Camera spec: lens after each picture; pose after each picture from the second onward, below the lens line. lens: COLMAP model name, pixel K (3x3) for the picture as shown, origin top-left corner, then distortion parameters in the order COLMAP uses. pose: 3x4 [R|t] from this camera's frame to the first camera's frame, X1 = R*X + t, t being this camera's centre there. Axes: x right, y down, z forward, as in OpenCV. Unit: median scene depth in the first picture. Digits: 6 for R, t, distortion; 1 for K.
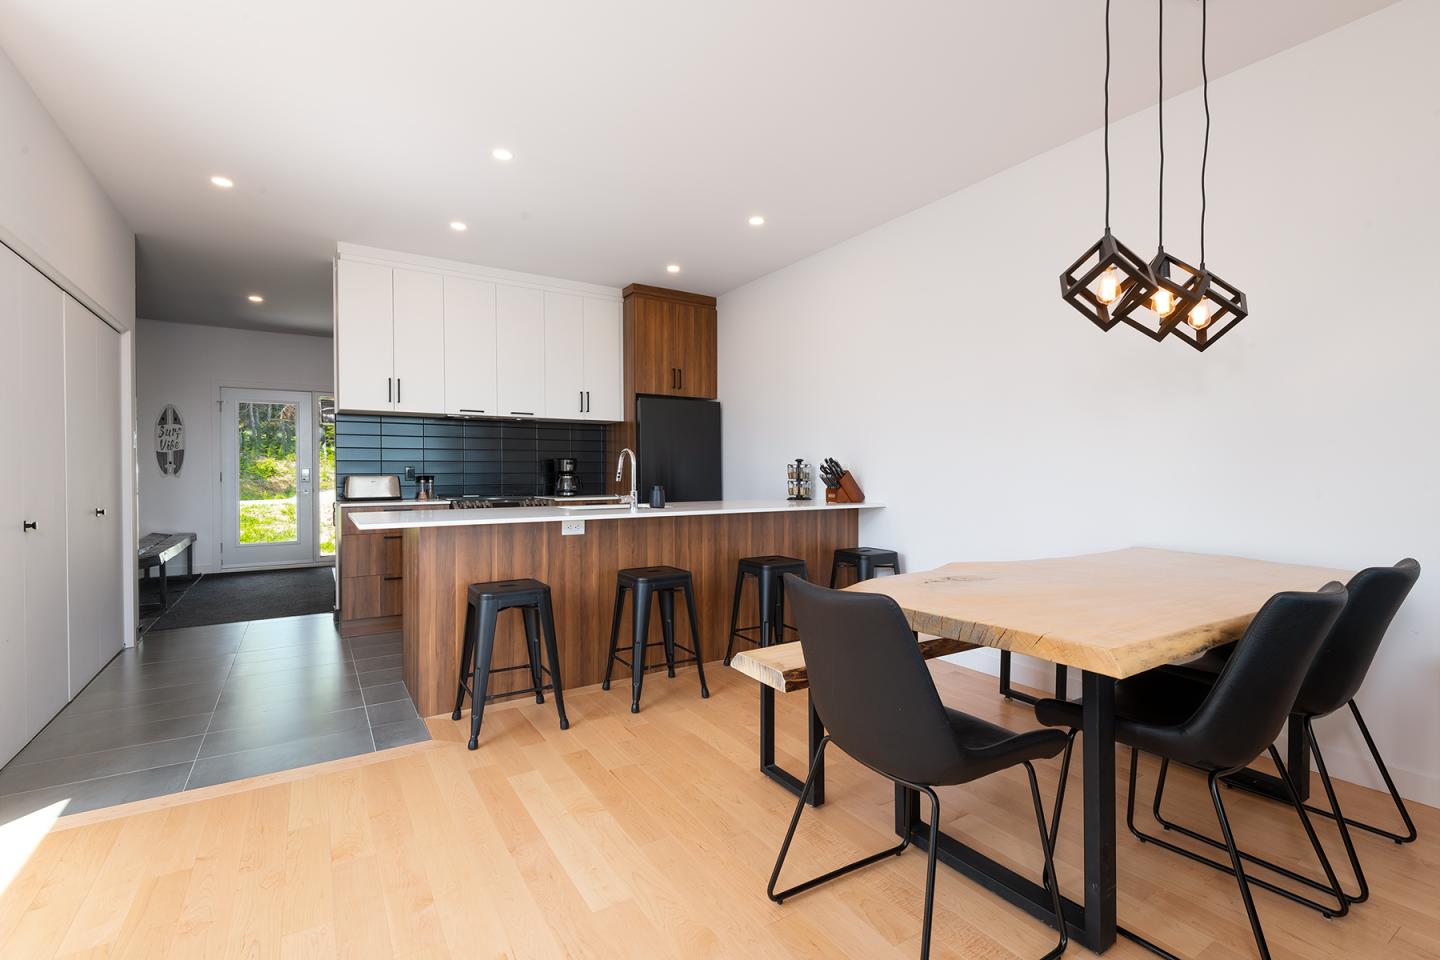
lens RADIAL K [[646.3, 0, 709.2], [0, 646.3, 480.2], [0, 0, 1]] dist [0.002508, -0.003594]
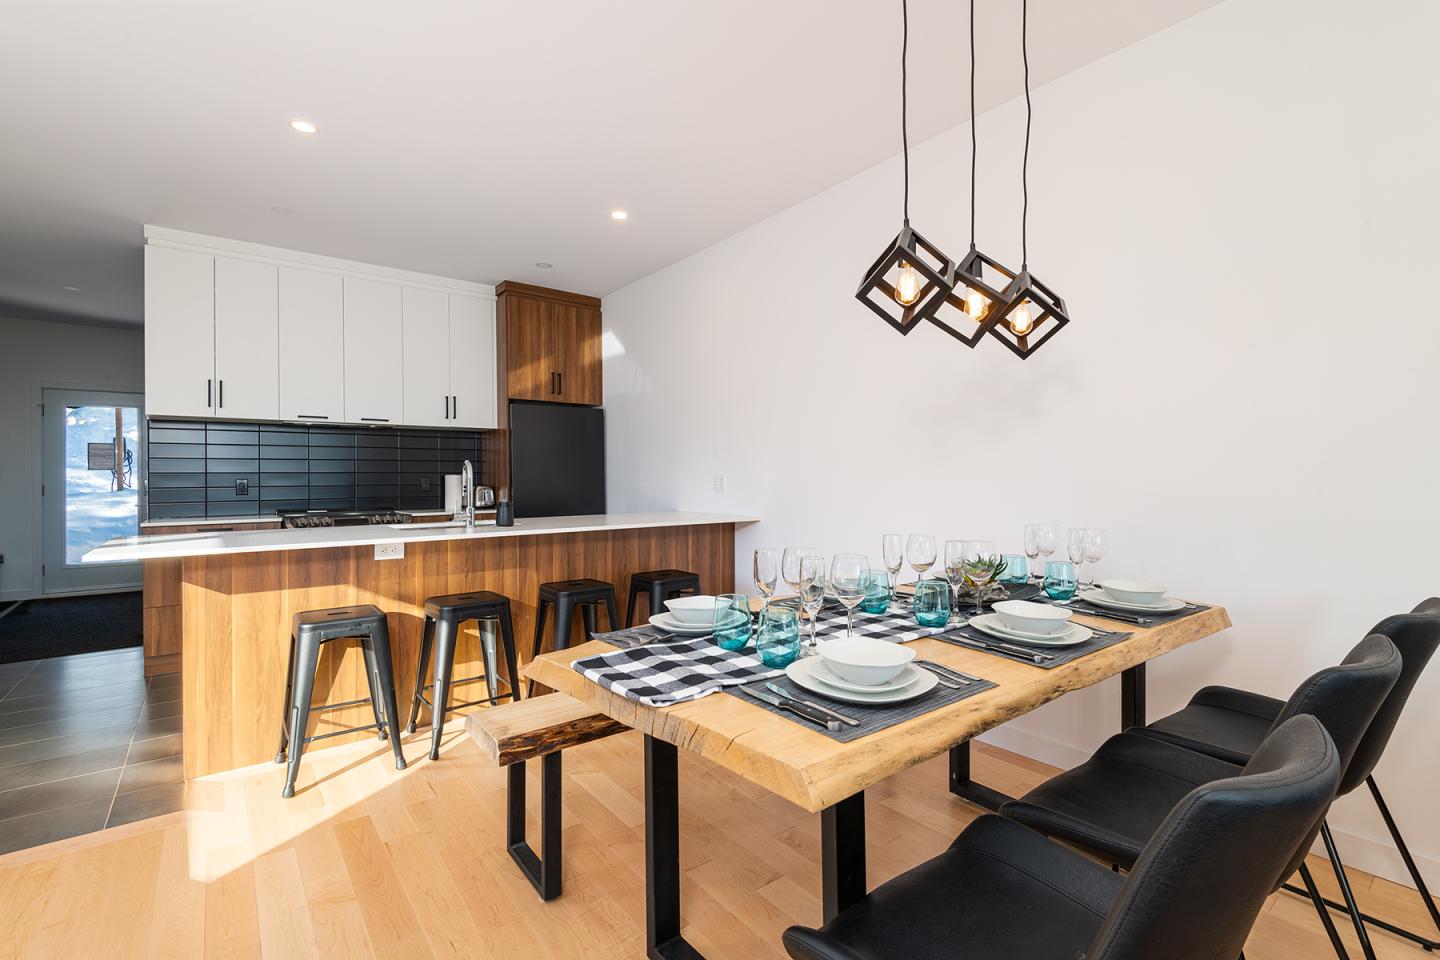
lens RADIAL K [[646.3, 0, 732.5], [0, 646.3, 475.2], [0, 0, 1]] dist [0.002508, -0.003594]
pose [[0.995750, -0.003791, 0.092017, 0.137997], [0.005314, 0.999853, -0.016312, -0.010304], [-0.091941, 0.016732, 0.995624, 0.062181]]
